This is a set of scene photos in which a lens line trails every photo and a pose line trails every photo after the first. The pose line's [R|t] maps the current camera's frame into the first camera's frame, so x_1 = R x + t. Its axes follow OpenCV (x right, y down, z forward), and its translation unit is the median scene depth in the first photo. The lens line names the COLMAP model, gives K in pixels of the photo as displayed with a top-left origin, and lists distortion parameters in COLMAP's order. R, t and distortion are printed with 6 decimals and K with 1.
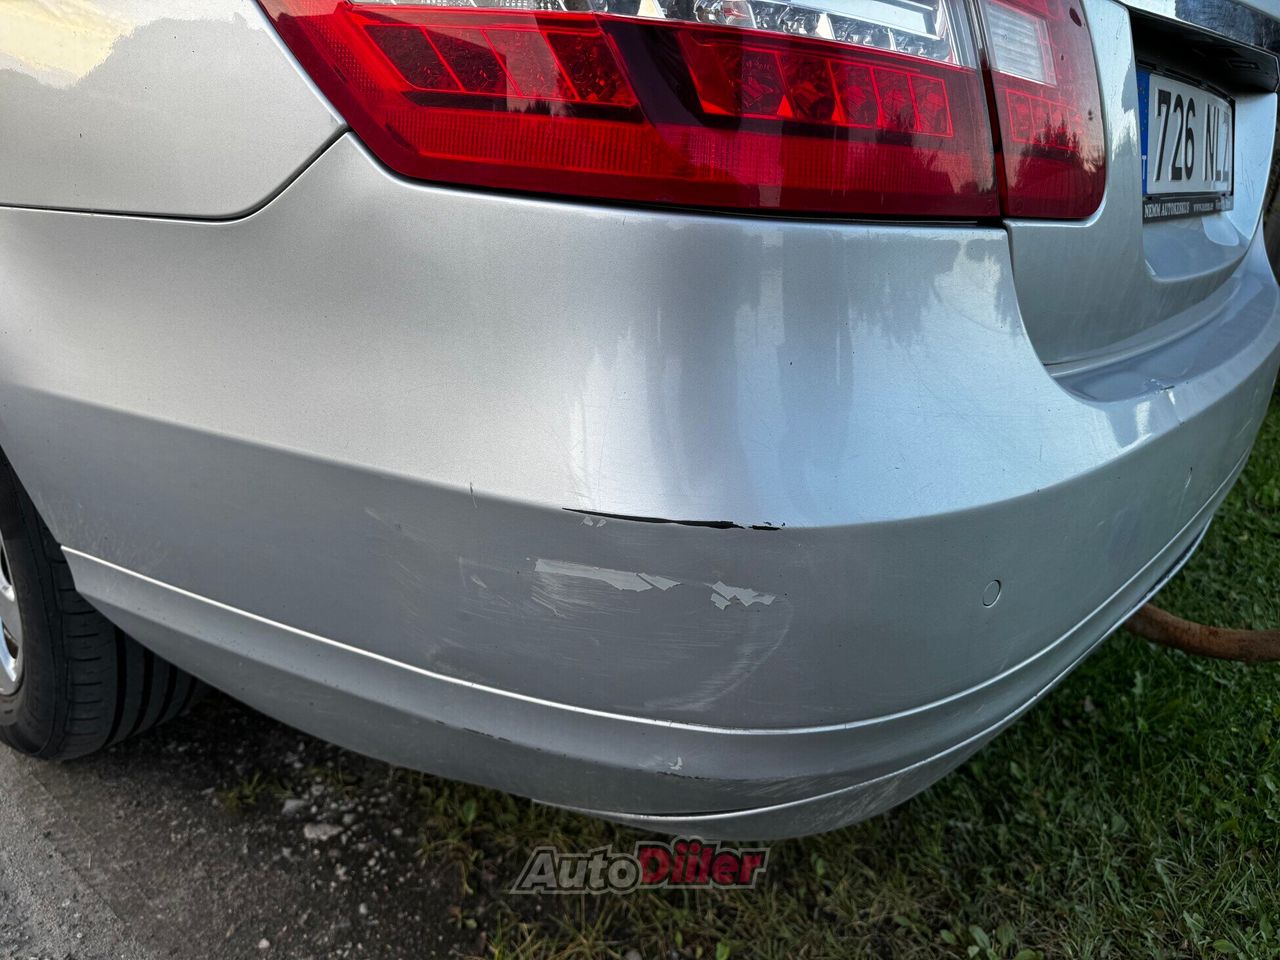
lens RADIAL K [[890.1, 0, 643.2], [0, 890.1, 492.0], [0, 0, 1]] dist [0.033538, -0.007050]
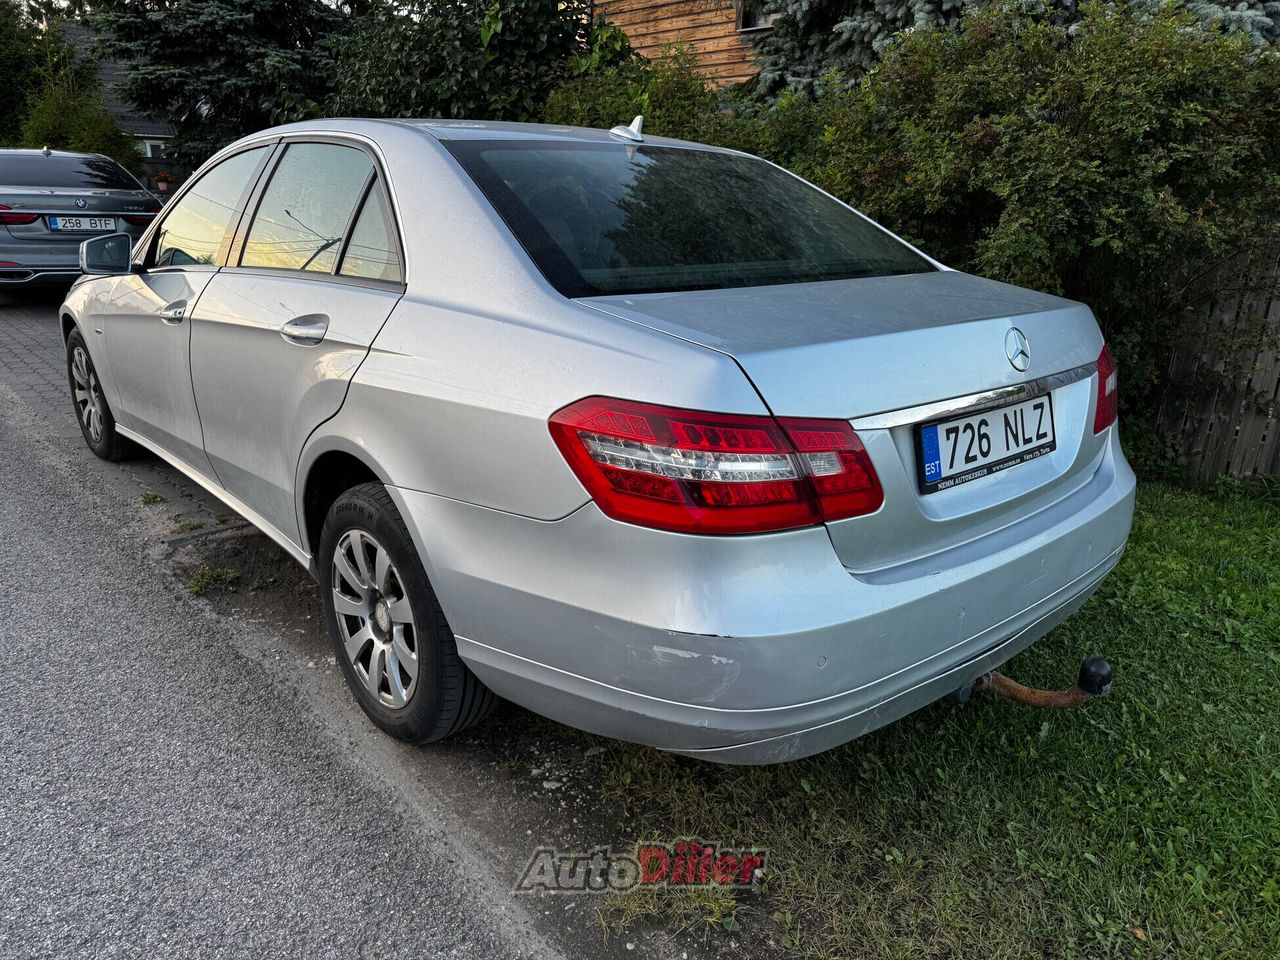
lens RADIAL K [[890.1, 0, 649.0], [0, 890.1, 472.6], [0, 0, 1]] dist [0.033538, -0.007050]
pose [[0.987381, -0.012629, -0.157858, 0.163607], [-0.004160, 0.994402, -0.105577, -0.089013], [0.158308, 0.104901, 0.981802, -0.950146]]
